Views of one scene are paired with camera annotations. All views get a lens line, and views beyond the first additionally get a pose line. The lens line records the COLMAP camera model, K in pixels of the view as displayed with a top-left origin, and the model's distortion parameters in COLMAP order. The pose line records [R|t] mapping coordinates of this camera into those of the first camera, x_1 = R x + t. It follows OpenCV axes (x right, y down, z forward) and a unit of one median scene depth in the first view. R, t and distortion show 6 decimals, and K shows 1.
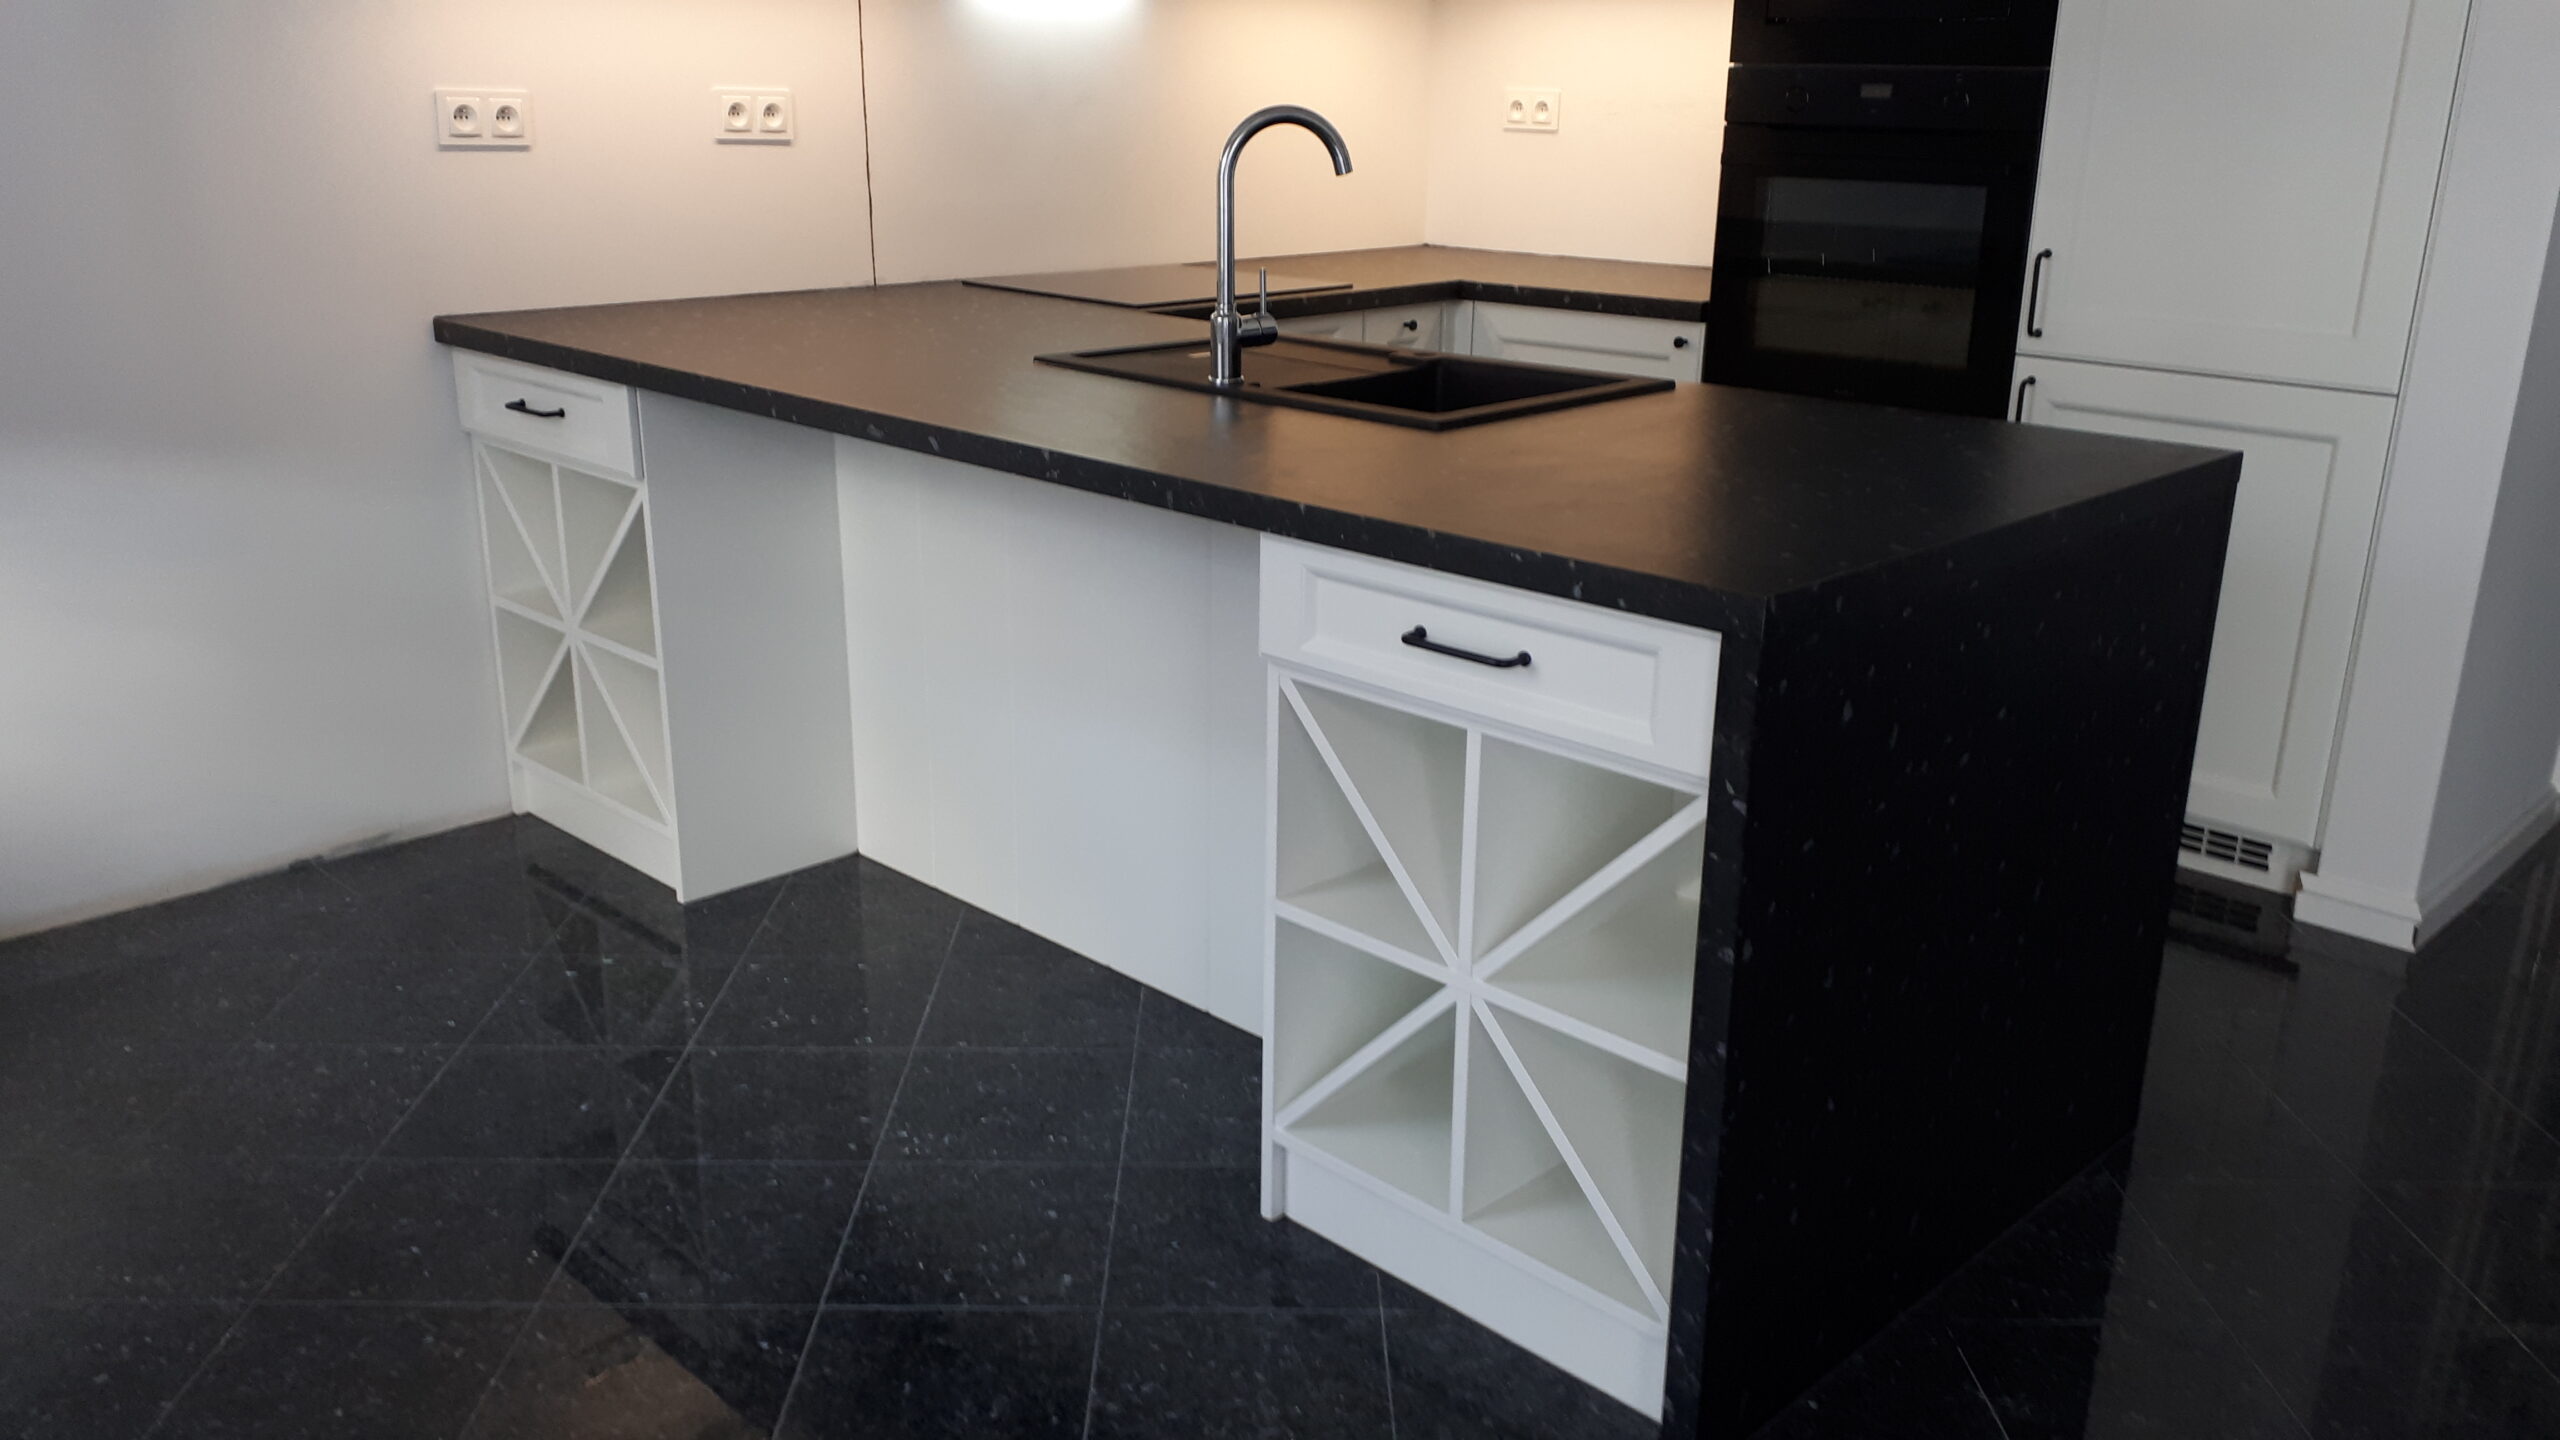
lens RADIAL K [[2042.9, 0, 1287.2], [0, 2042.9, 756.5], [0, 0, 1]] dist [0.168449, -0.412924]
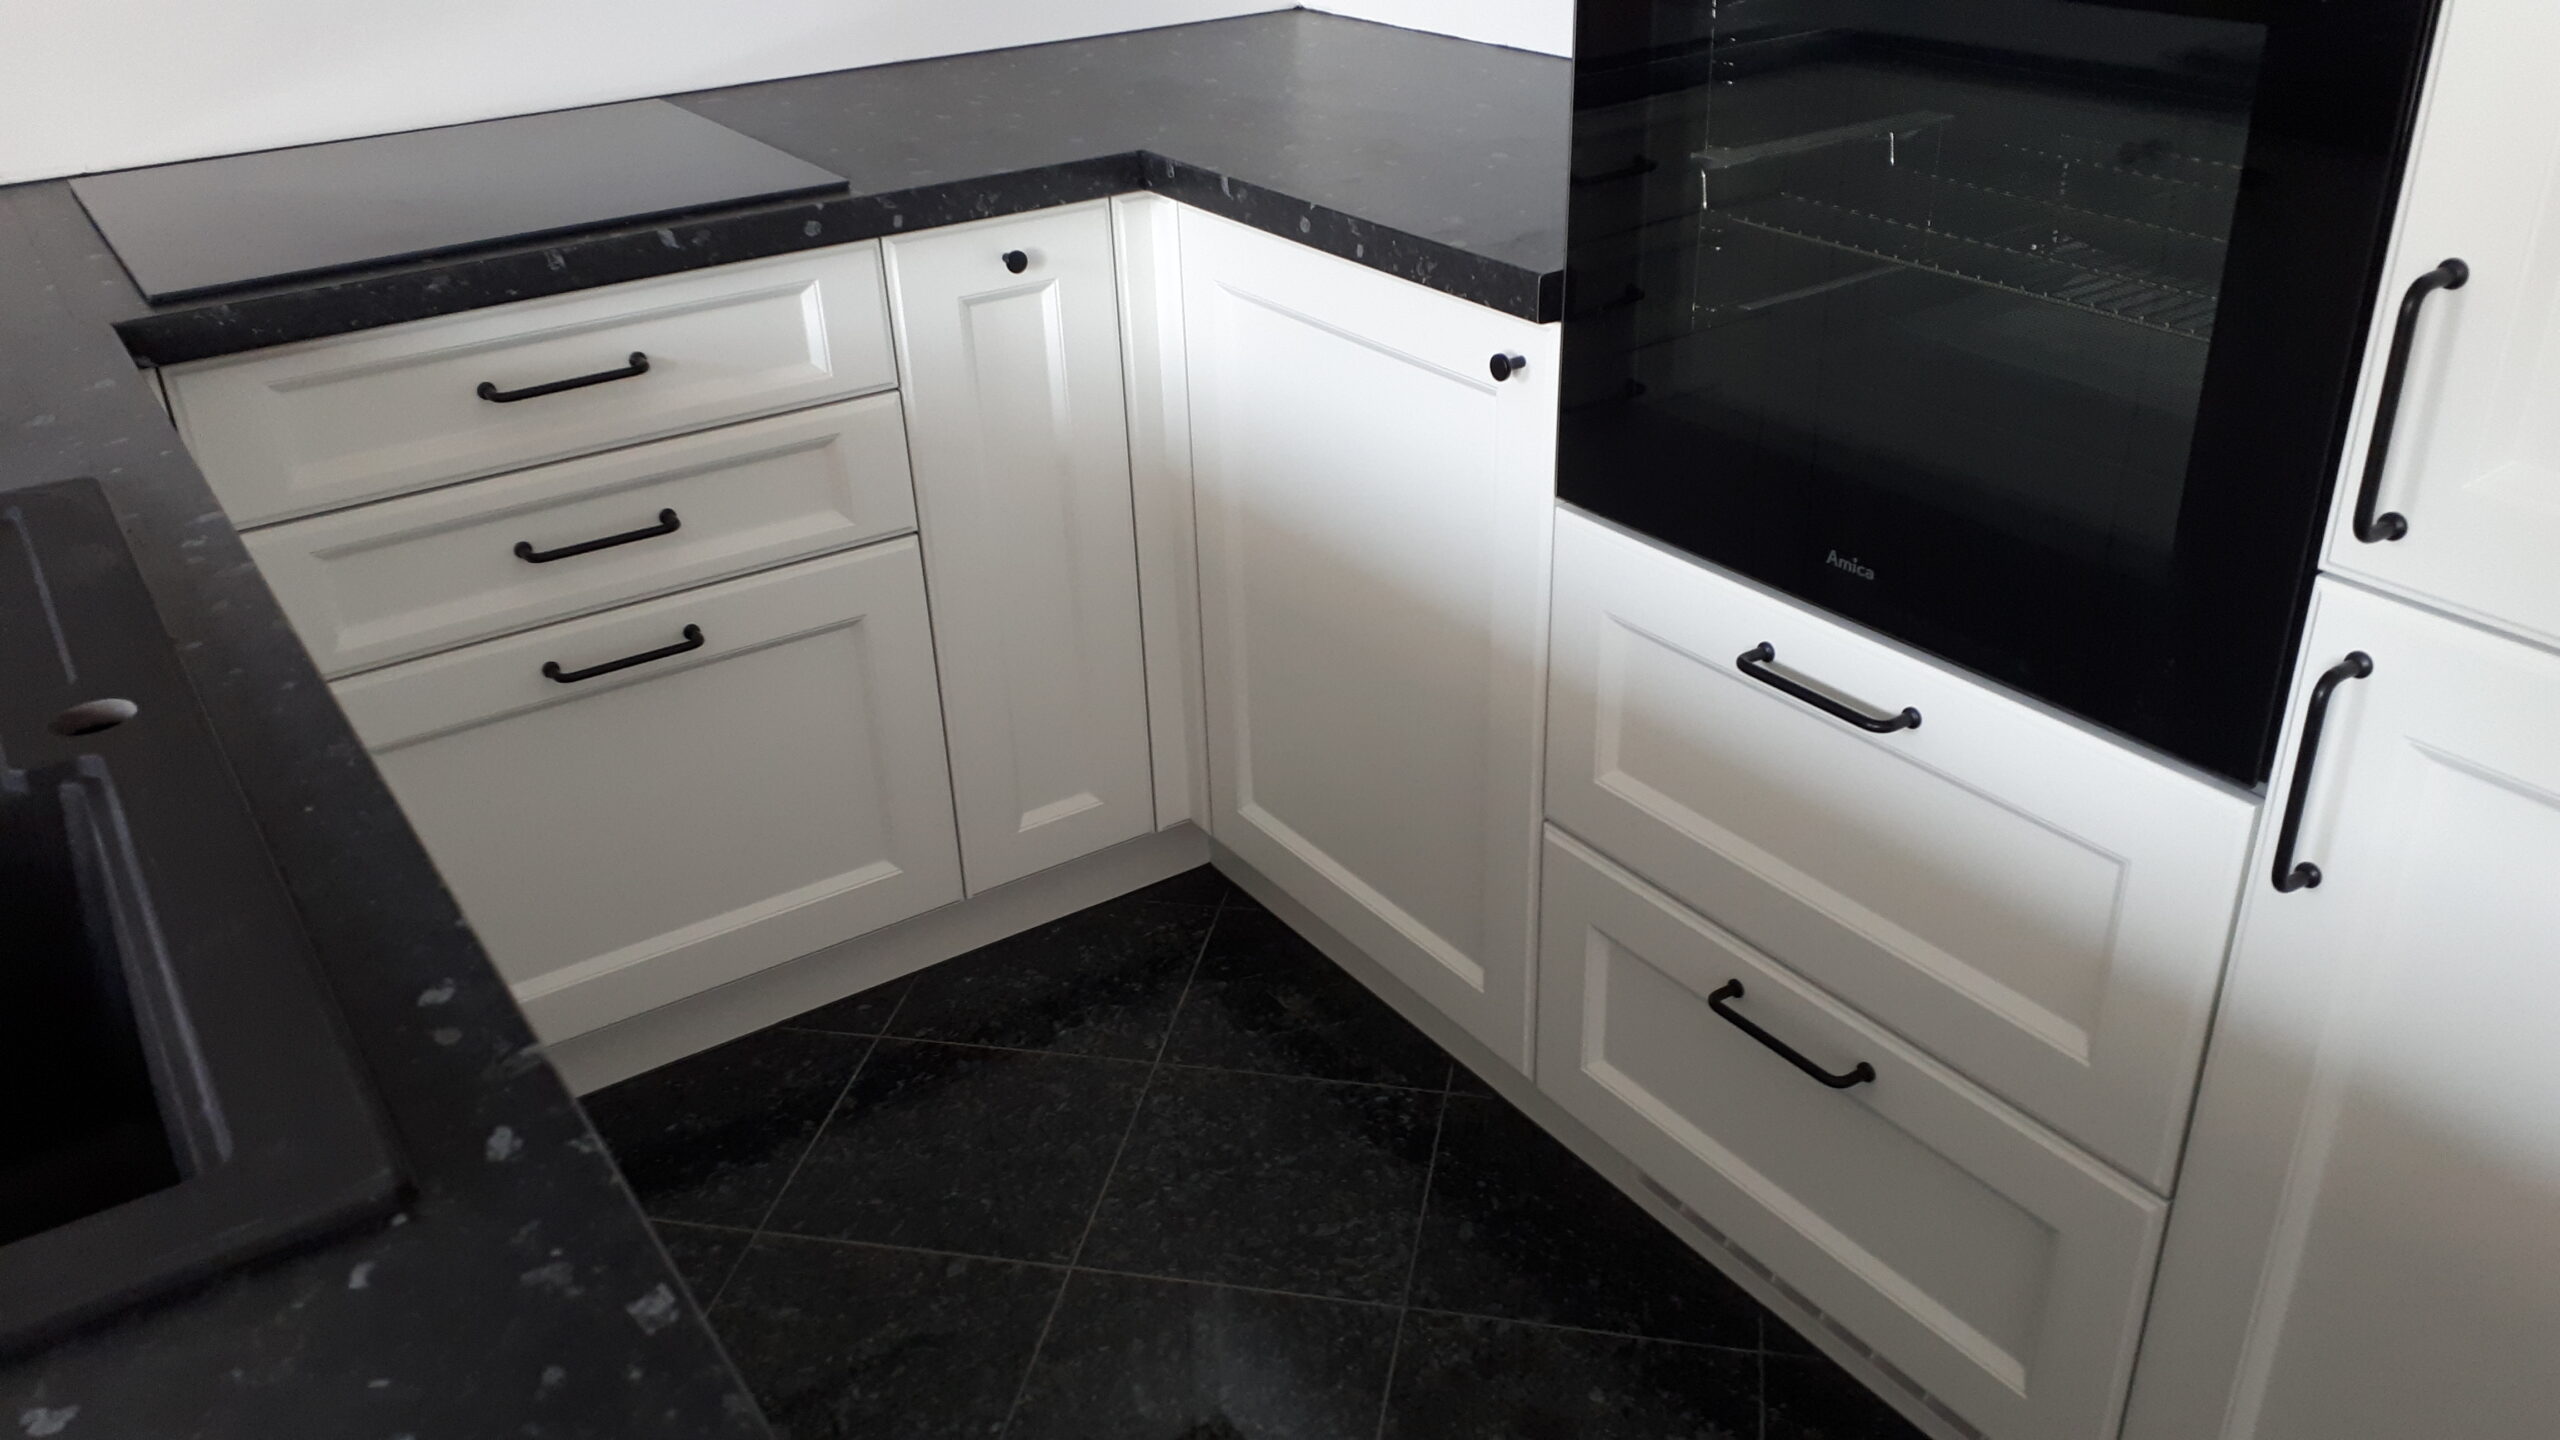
lens RADIAL K [[2040.6, 0, 1275.9], [0, 2040.6, 781.9], [0, 0, 1]] dist [0.061713, -0.083544]
pose [[0.978364, 0.060138, -0.197960, 0.262789], [-0.023542, 0.982968, 0.182264, -0.218518], [0.205549, -0.173660, 0.963116, 0.666156]]
